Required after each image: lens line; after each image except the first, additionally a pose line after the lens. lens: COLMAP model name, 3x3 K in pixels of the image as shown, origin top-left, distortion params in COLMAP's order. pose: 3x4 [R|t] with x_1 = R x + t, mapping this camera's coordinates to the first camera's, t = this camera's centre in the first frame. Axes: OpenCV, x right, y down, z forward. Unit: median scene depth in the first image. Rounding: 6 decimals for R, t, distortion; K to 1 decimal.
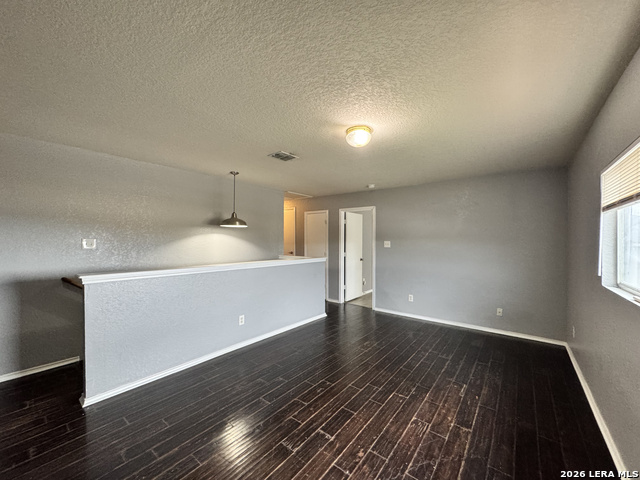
lens RADIAL K [[255.8, 0, 319.8], [0, 255.8, 236.9], [0, 0, 1]] dist [-0.007460, 0.001762]
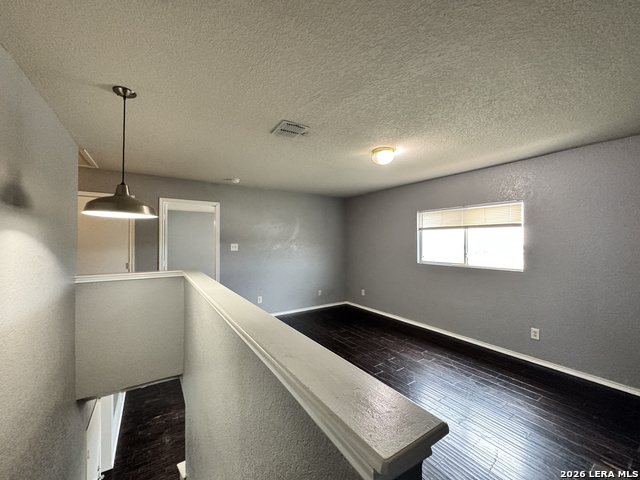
lens RADIAL K [[255.8, 0, 319.0], [0, 255.8, 239.9], [0, 0, 1]] dist [-0.007460, 0.001762]
pose [[0.315779, 0.001187, 0.948832, -0.645958], [-0.014183, 0.999893, 0.003469, -0.005630], [-0.948727, -0.014552, 0.315762, 0.559800]]
